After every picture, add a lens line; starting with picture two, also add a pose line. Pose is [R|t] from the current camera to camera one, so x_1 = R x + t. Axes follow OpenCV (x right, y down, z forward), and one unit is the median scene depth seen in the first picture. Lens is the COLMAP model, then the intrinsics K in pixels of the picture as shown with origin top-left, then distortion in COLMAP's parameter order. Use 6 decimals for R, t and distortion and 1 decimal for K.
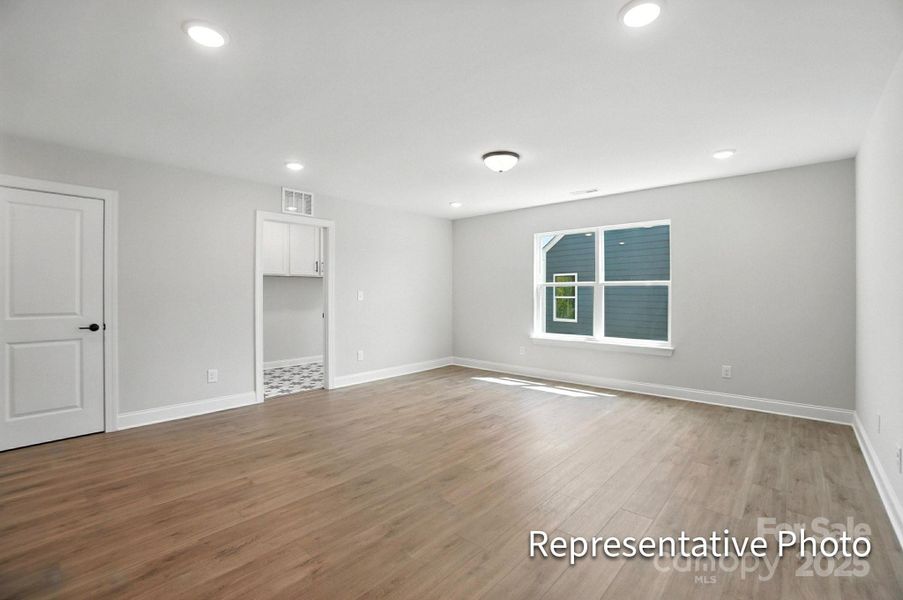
lens RADIAL K [[404.5, 0, 447.7], [0, 404.5, 292.5], [0, 0, 1]] dist [-0.064489, 0.023113]
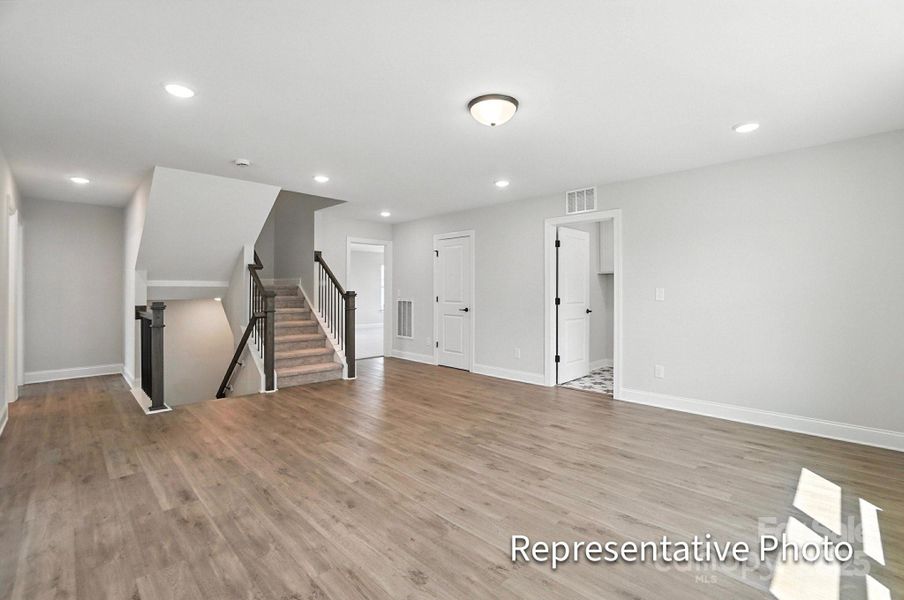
lens RADIAL K [[404.9, 0, 448.2], [0, 404.9, 292.5], [0, 0, 1]] dist [-0.064489, 0.023113]
pose [[-0.054022, 0.005711, -0.998523, 0.862253], [-0.001251, 0.999982, 0.005787, 0.001164], [0.998539, 0.001562, -0.054014, 0.960619]]
